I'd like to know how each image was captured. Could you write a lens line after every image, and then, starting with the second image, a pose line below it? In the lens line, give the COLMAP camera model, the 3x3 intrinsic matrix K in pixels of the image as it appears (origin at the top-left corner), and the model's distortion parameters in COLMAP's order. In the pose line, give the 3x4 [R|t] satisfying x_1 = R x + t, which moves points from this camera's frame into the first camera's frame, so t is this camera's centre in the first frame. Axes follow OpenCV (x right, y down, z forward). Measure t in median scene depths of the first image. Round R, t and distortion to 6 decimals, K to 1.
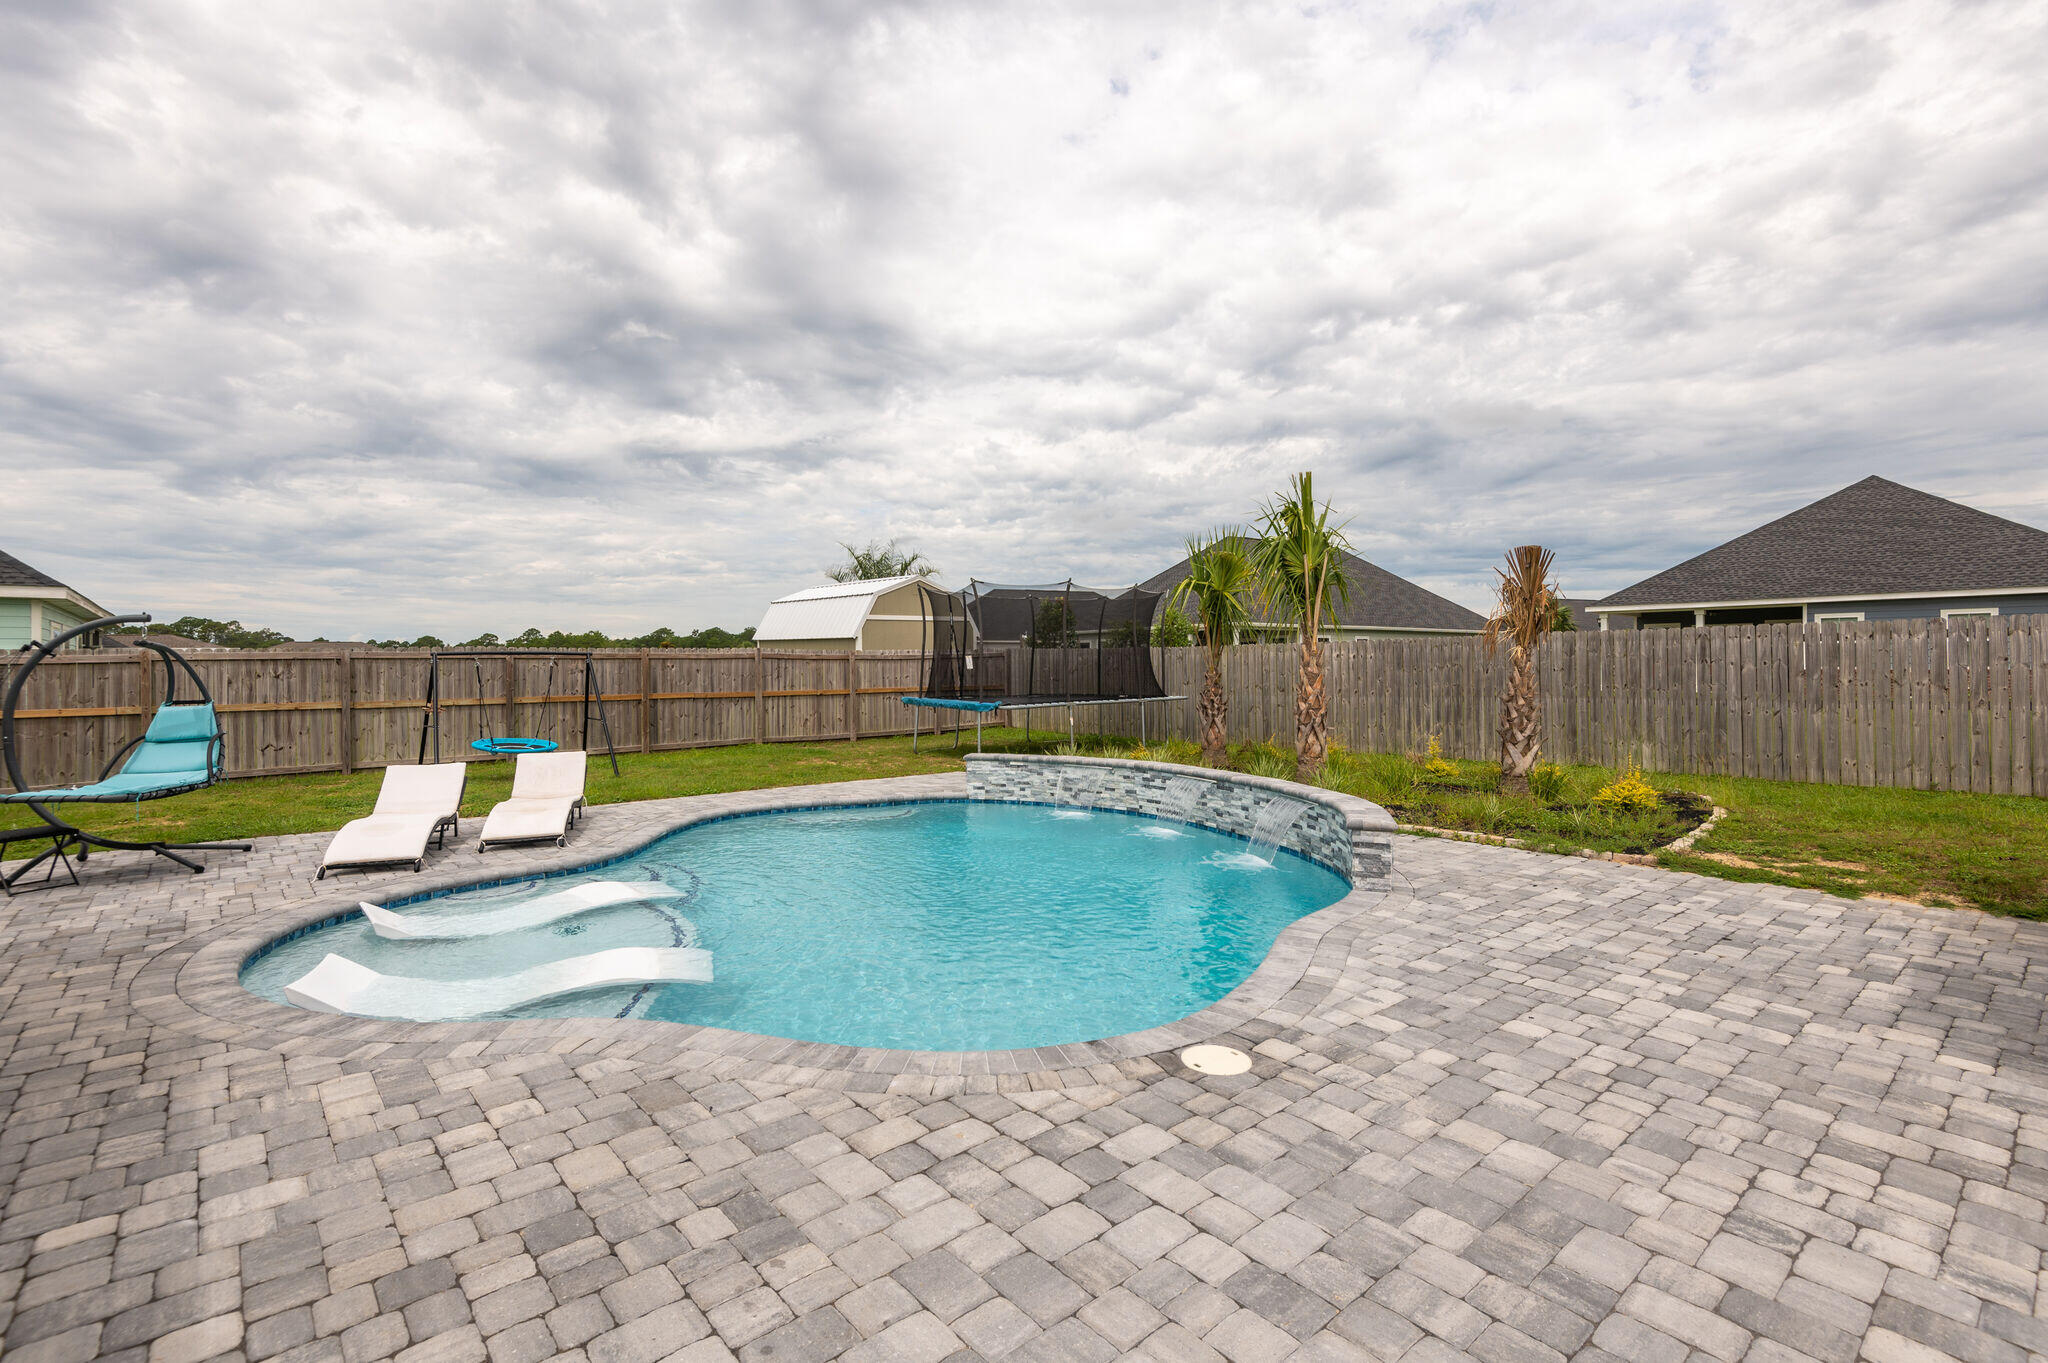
lens RADIAL K [[945.6, 0, 1001.3], [0, 945.6, 654.4], [0, 0, 1]] dist [0.011161, -0.005837]
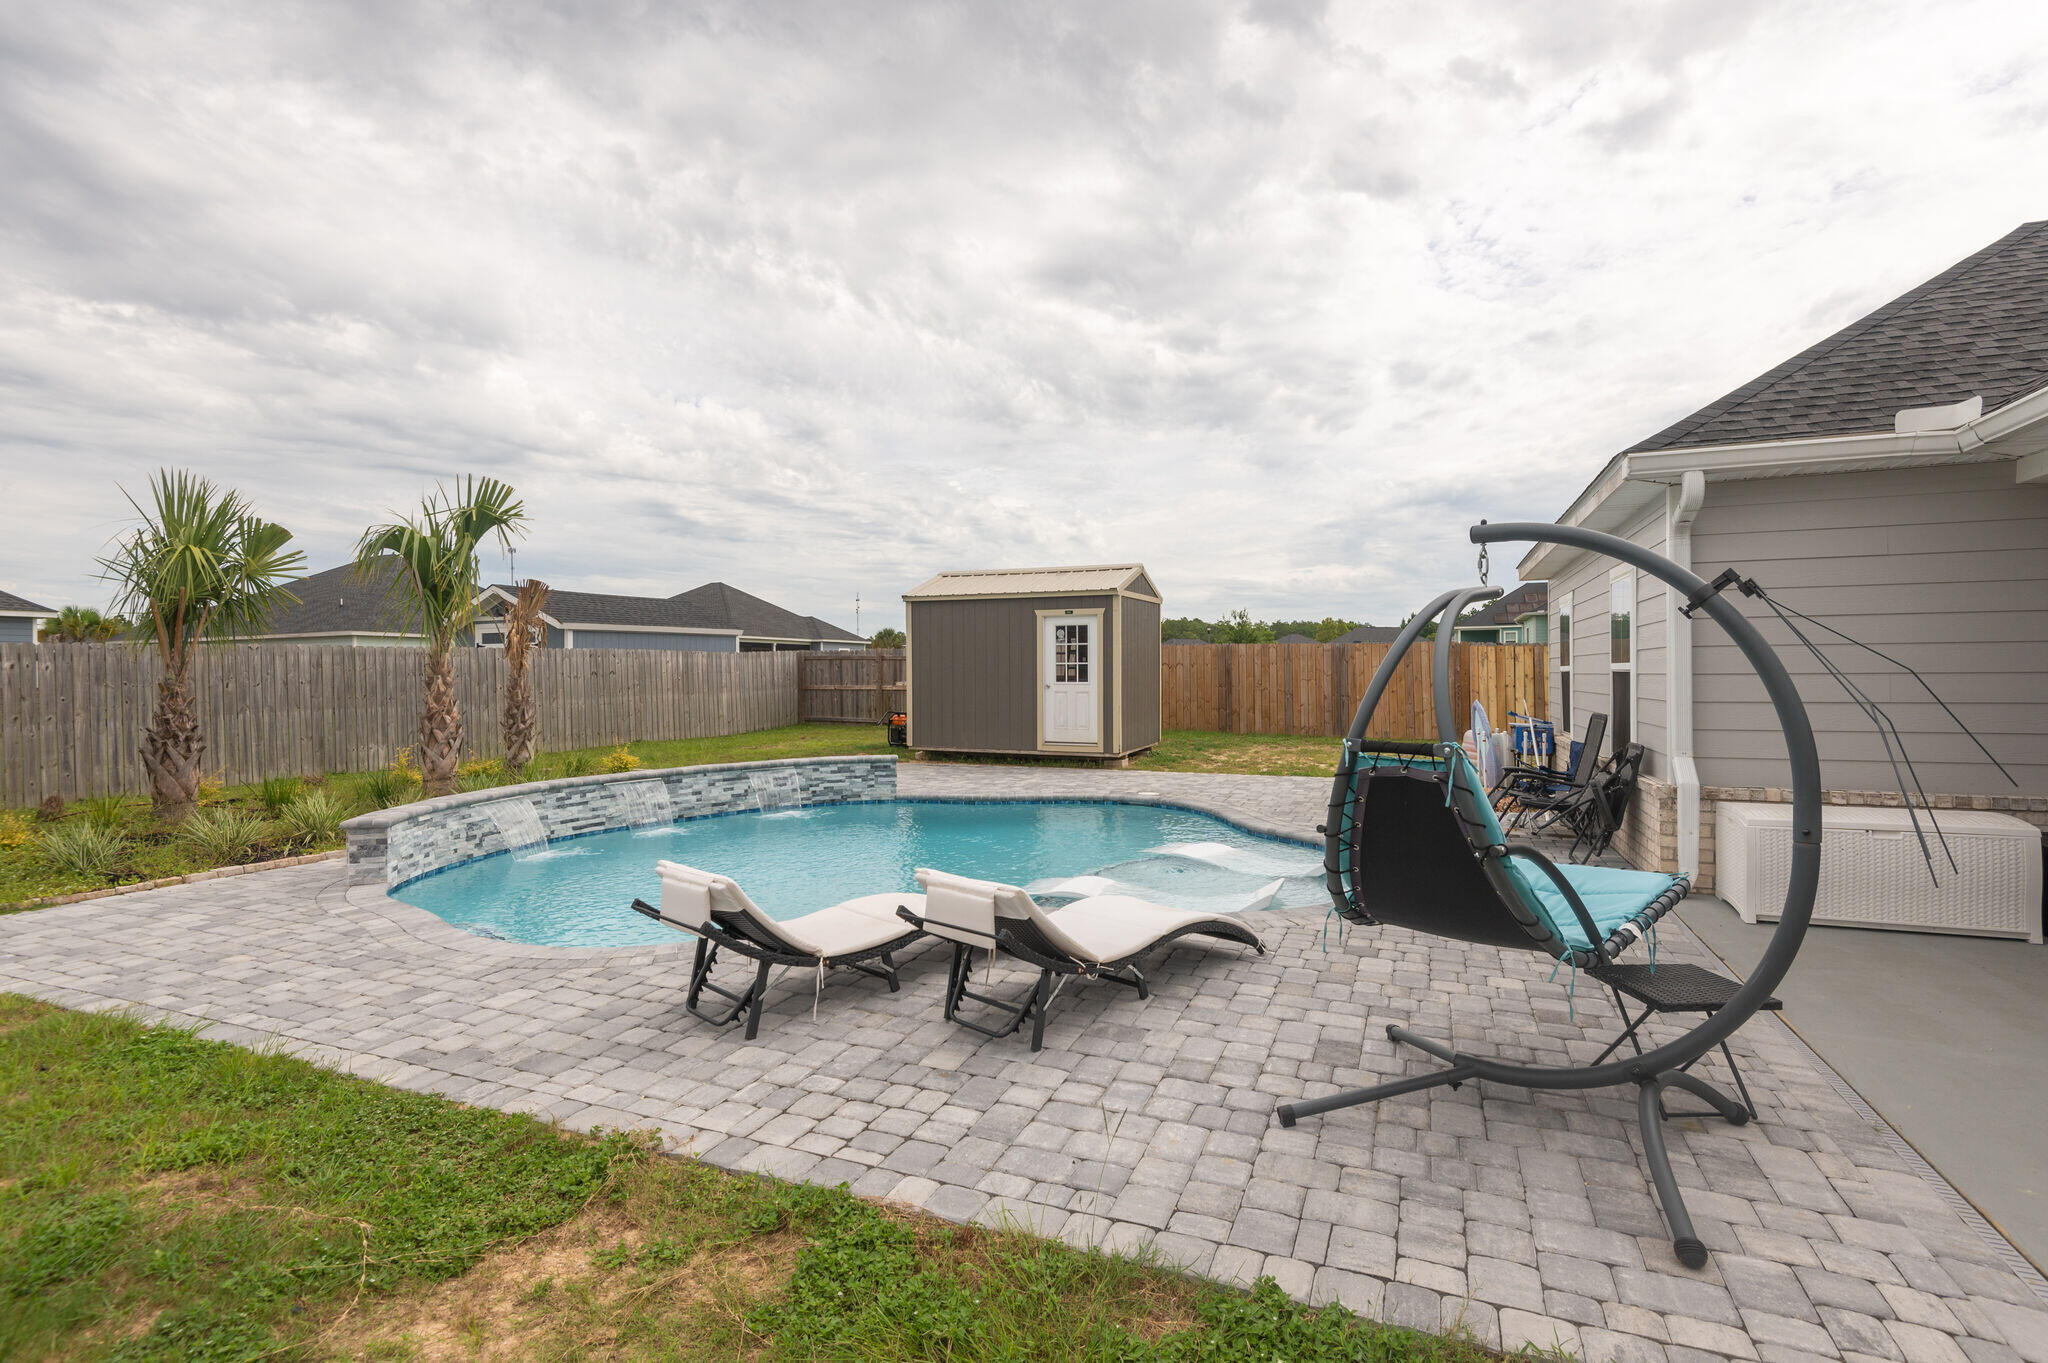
lens RADIAL K [[945.6, 0, 1011.1], [0, 945.6, 679.2], [0, 0, 1]] dist [0.011161, -0.005837]
pose [[-0.438743, 0.003265, 0.898607, -0.768685], [0.001494, 0.999995, -0.002904, 0.019494], [-0.898611, 0.000068, -0.438746, 0.918636]]
